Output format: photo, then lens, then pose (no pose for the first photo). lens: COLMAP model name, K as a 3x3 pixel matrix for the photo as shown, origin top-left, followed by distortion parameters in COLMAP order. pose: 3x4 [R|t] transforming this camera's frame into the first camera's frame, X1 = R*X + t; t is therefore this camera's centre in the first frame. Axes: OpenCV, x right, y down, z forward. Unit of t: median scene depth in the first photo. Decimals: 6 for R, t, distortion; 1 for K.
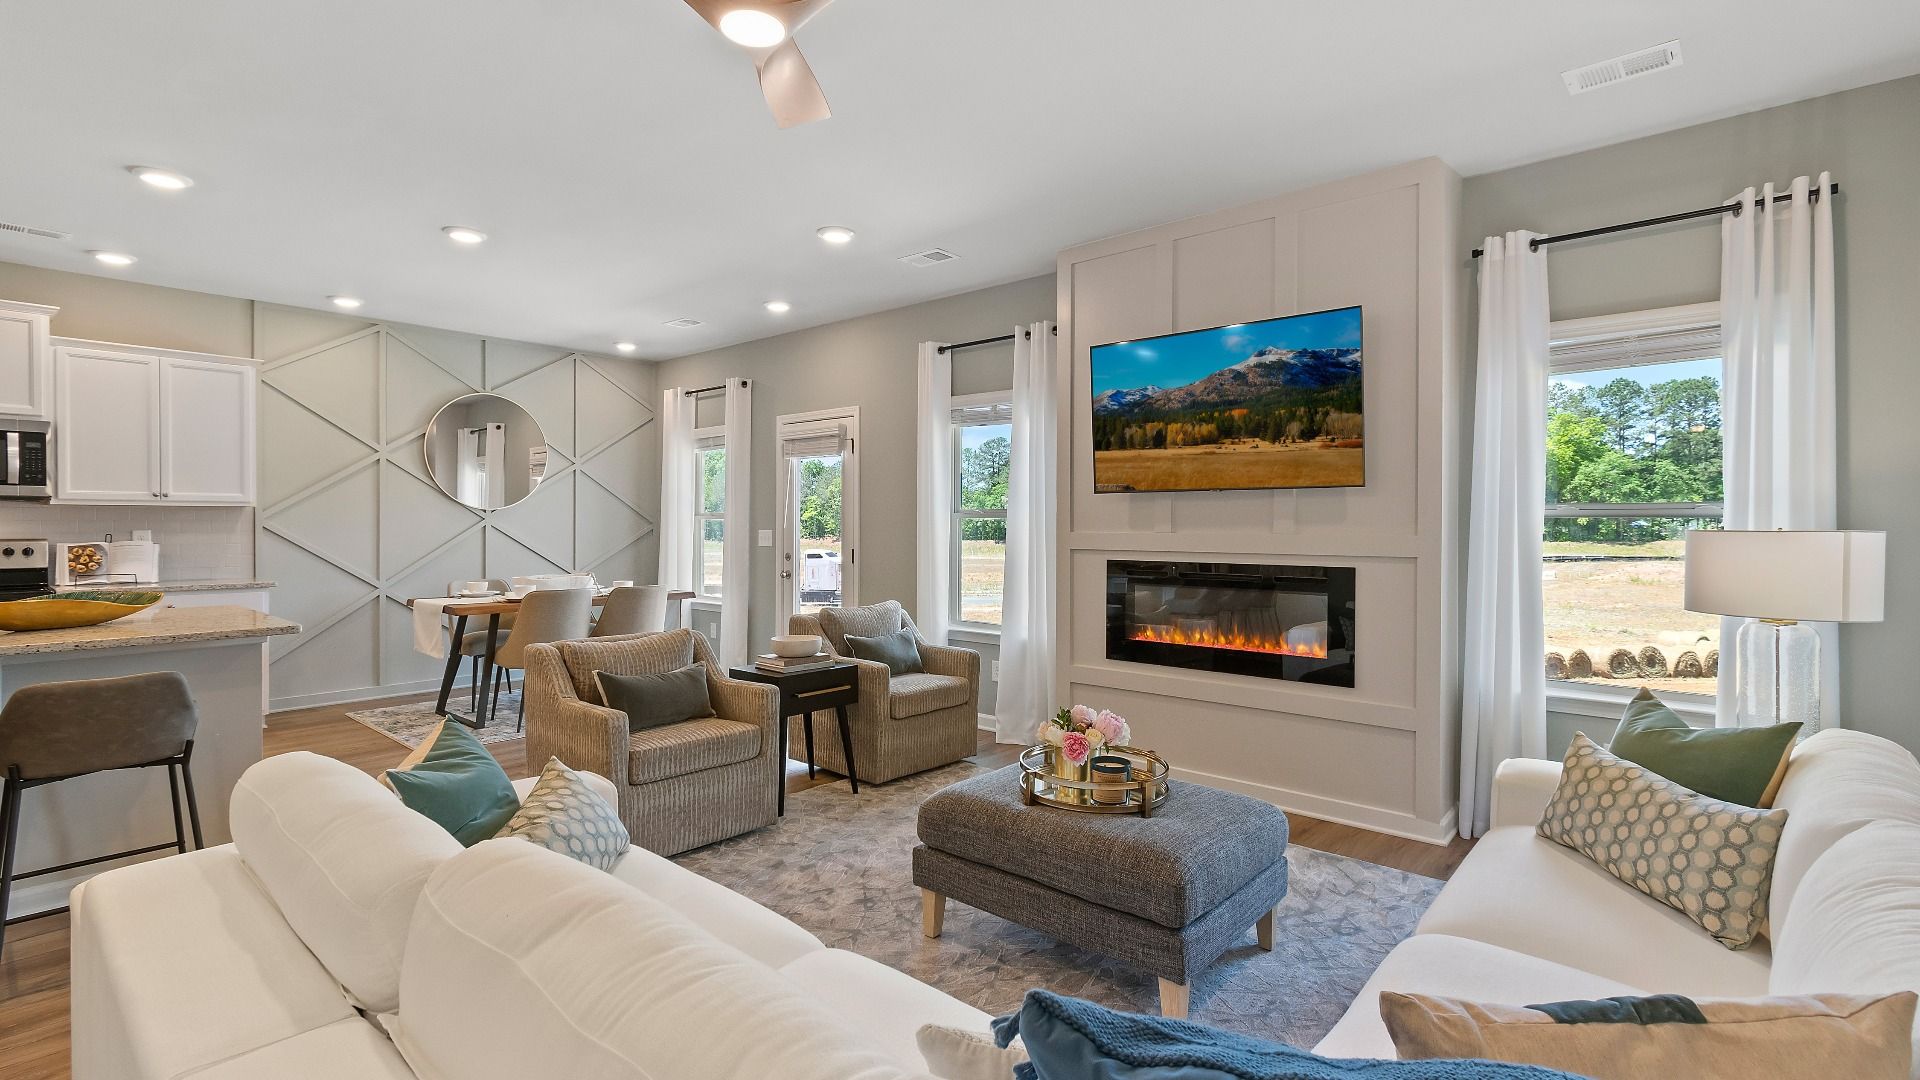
lens RADIAL K [[858.1, 0, 954.9], [0, 858.1, 529.1], [0, 0, 1]] dist [0.005699, -0.002574]
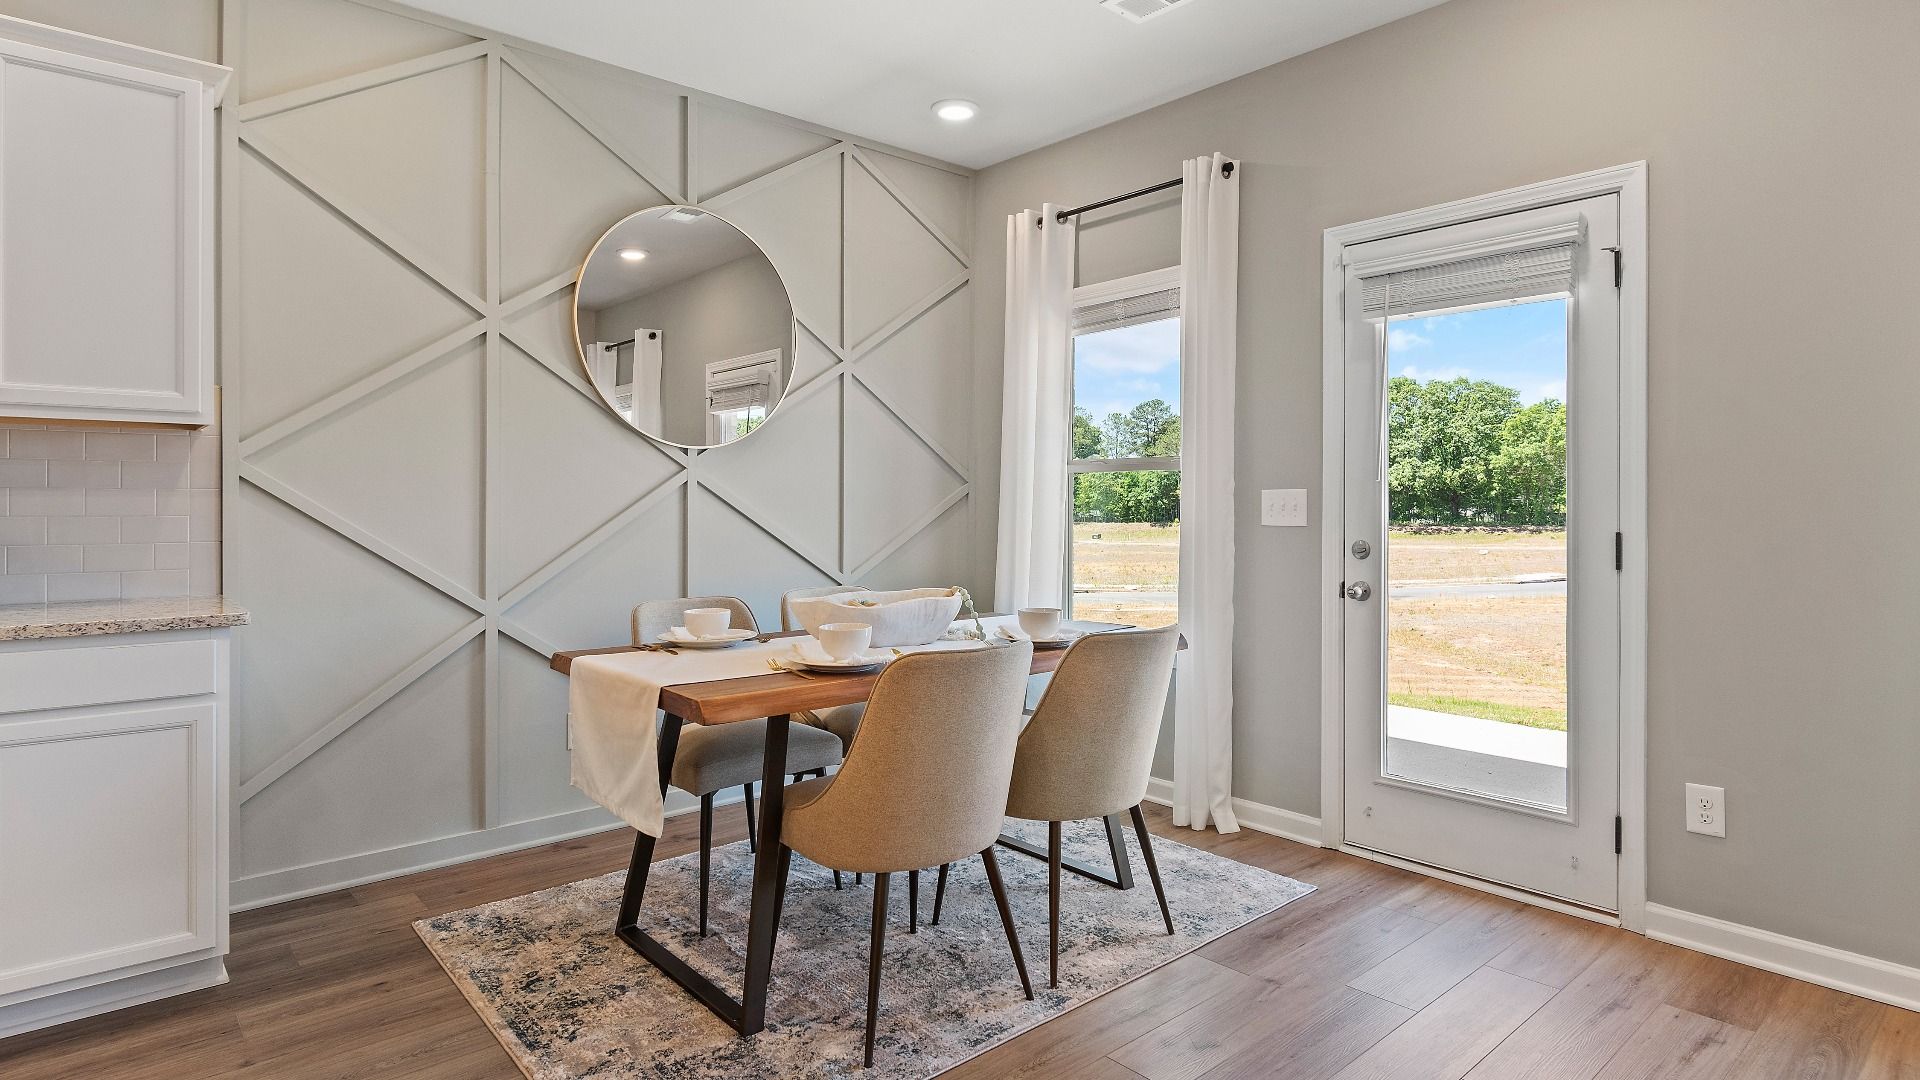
lens RADIAL K [[1009.4, 0, 967.4], [0, 1009.4, 503.3], [0, 0, 1]] dist [-0.004598, -0.003253]
pose [[0.991525, -0.000642, -0.129916, -0.449581], [-0.000143, 0.999982, -0.006031, 0.015696], [0.129918, 0.005998, 0.991507, 0.653104]]
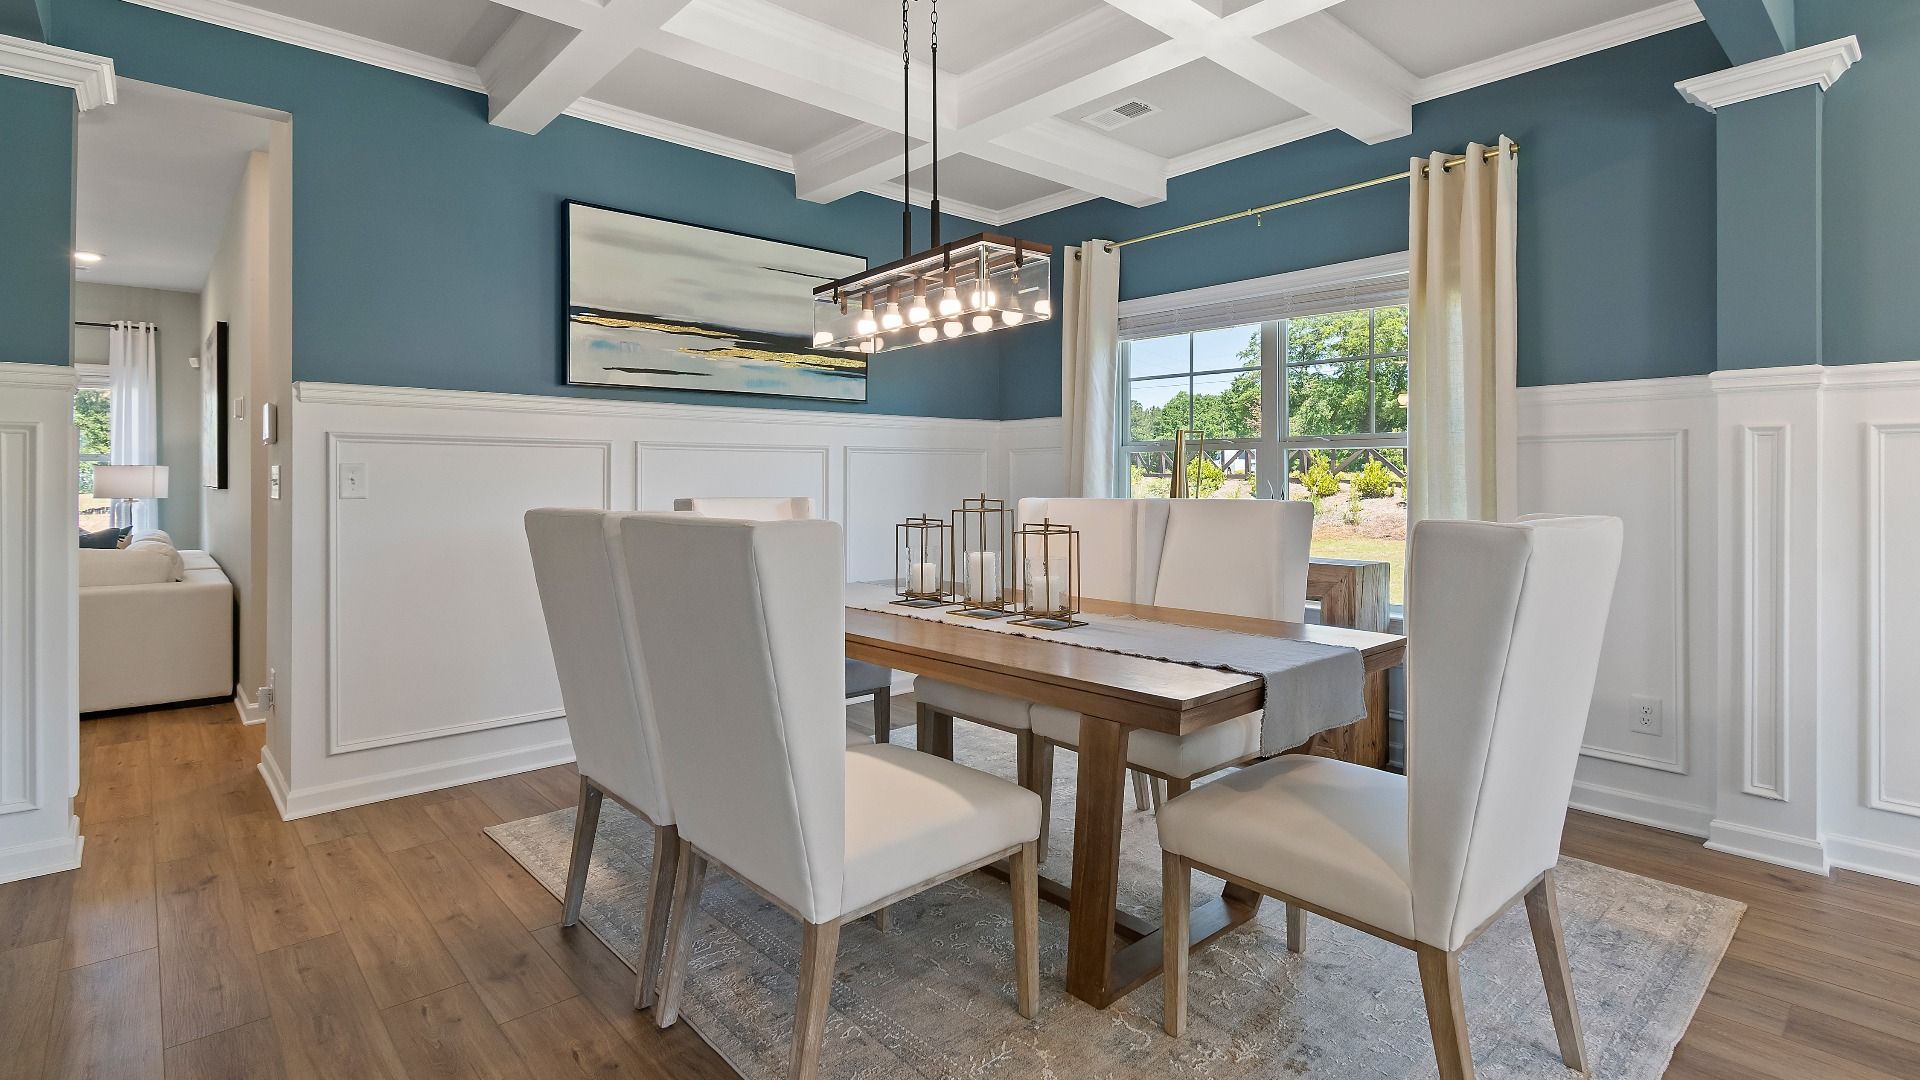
lens RADIAL K [[923.1, 0, 966.0], [0, 923.1, 476.2], [0, 0, 1]] dist [0.003952, -0.002704]
pose [[0.109585, -0.003337, 0.993972, -0.811767], [0.004945, 0.999984, 0.002812, 0.021626], [-0.993965, 0.004607, 0.109600, -0.952816]]
